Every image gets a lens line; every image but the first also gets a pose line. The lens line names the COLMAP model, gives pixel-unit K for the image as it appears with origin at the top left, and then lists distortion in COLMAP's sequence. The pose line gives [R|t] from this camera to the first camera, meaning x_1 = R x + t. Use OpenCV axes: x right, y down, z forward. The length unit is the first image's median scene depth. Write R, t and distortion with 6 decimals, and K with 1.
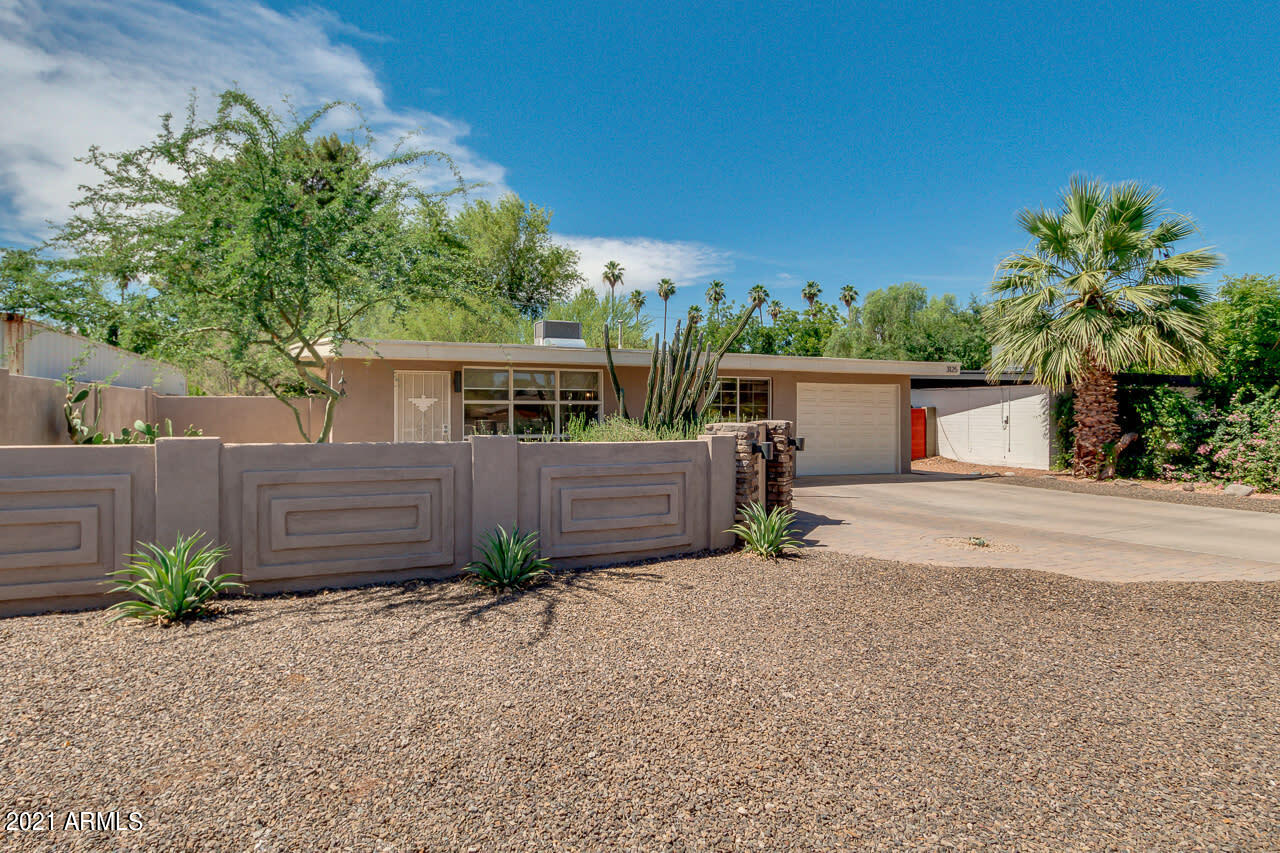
lens RADIAL K [[585.0, 0, 640.0], [0, 585.0, 426.5], [0, 0, 1]] dist [0.004646, -0.000405]
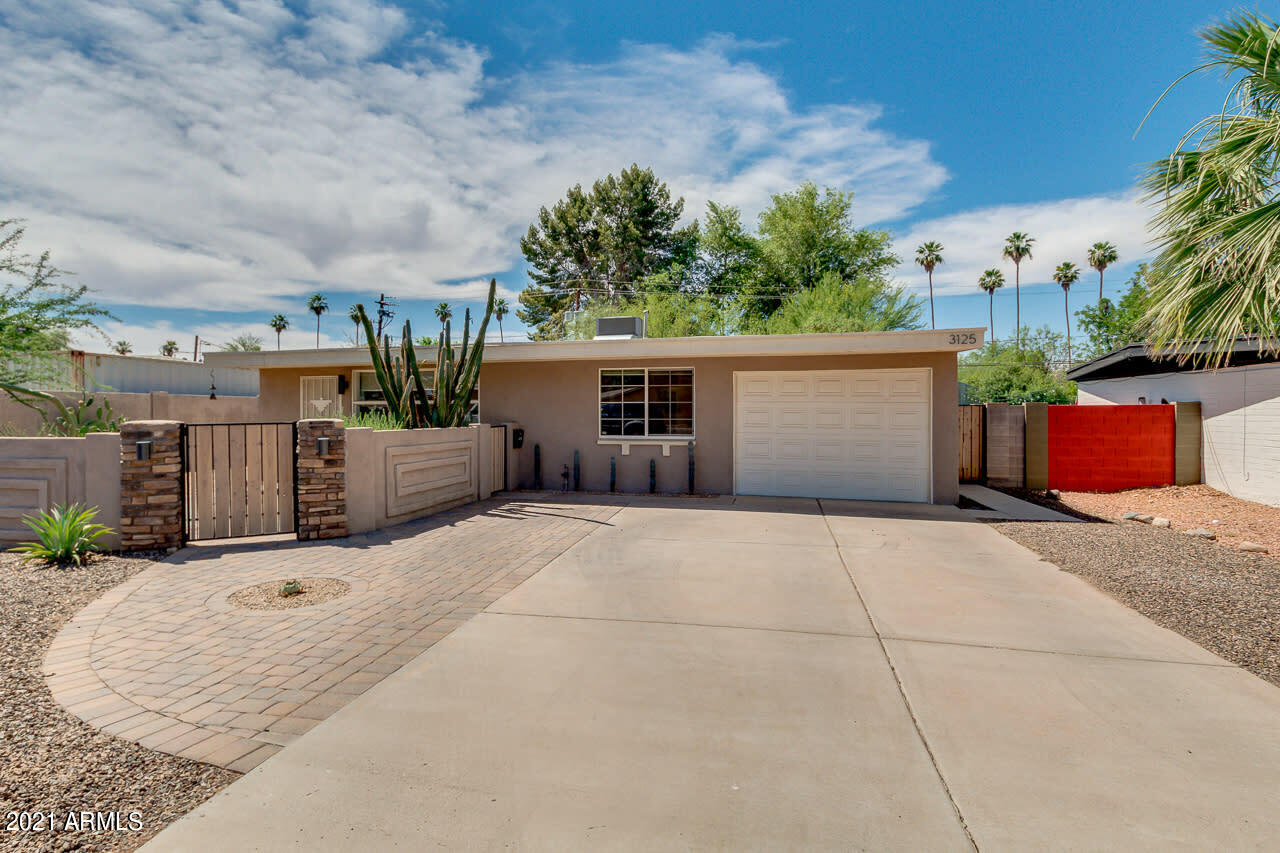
lens RADIAL K [[585.0, 0, 640.0], [0, 585.0, 426.5], [0, 0, 1]] dist [0.004646, -0.000405]
pose [[0.815152, 0.012396, -0.579114, 0.552964], [-0.012631, 0.999914, 0.003625, -0.004568], [0.579109, 0.004360, 0.815238, 0.280697]]
